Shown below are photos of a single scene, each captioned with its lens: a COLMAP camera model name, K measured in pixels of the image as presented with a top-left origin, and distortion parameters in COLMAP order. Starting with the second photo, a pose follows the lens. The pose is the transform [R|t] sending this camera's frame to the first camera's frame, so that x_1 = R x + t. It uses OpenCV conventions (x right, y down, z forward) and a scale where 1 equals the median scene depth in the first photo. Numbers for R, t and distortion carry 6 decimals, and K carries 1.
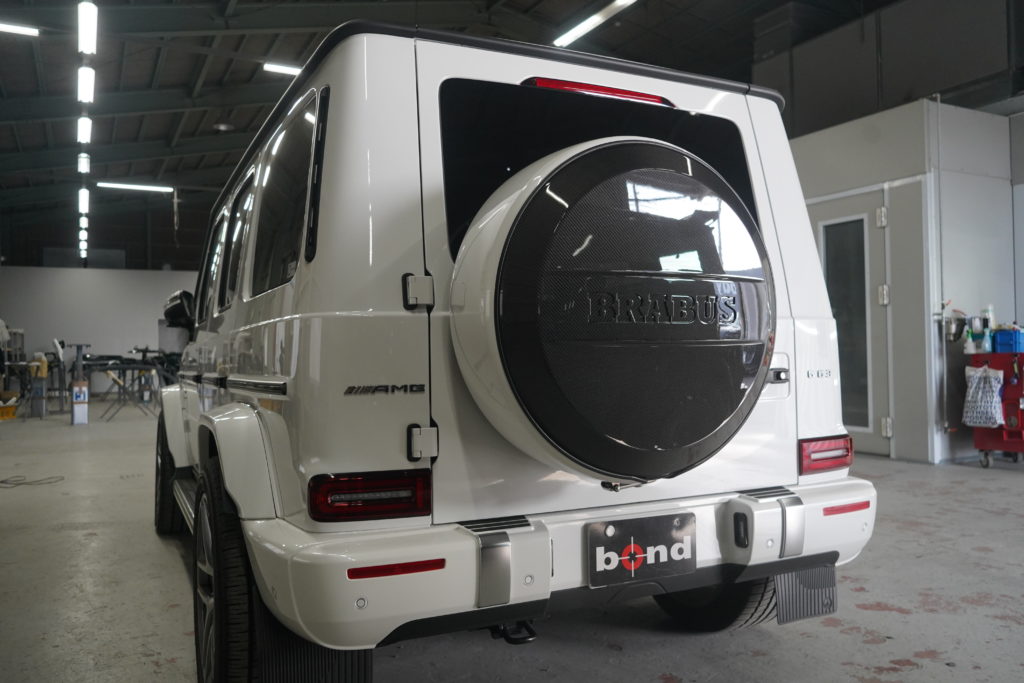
lens RADIAL K [[805.4, 0, 512.0], [0, 805.4, 341.5], [0, 0, 1]] dist [0.003296, 0.007917]
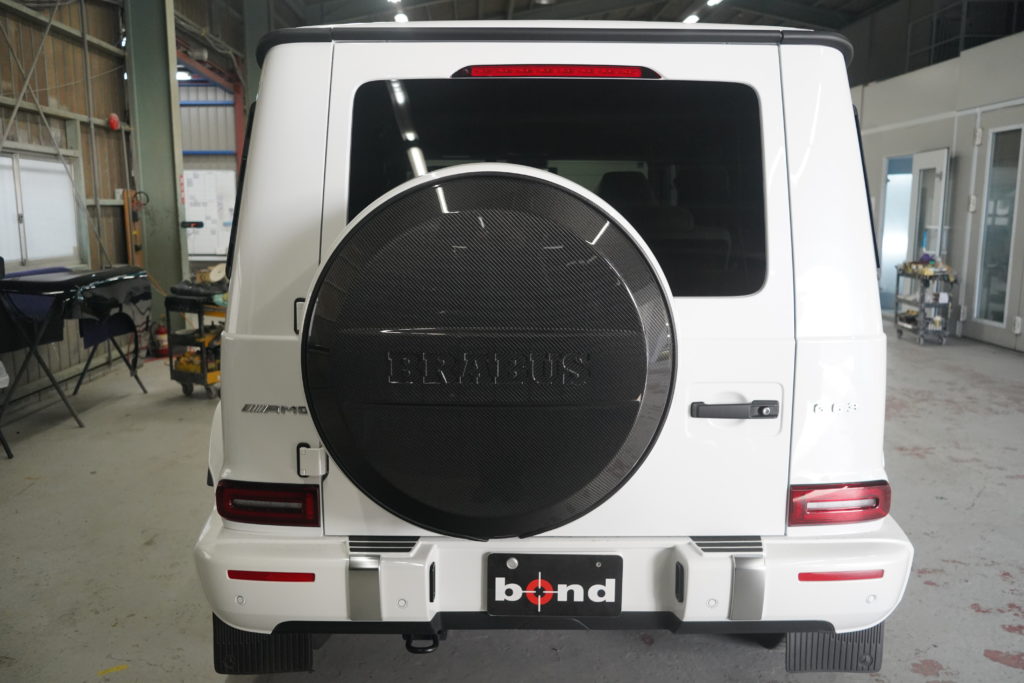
lens RADIAL K [[805.4, 0, 512.0], [0, 805.4, 341.5], [0, 0, 1]] dist [0.003296, 0.007917]
pose [[0.901204, 0.084073, -0.425162, 0.507584], [-0.008241, 0.984151, 0.177142, -0.196359], [0.433317, -0.156137, 0.887614, 0.185892]]
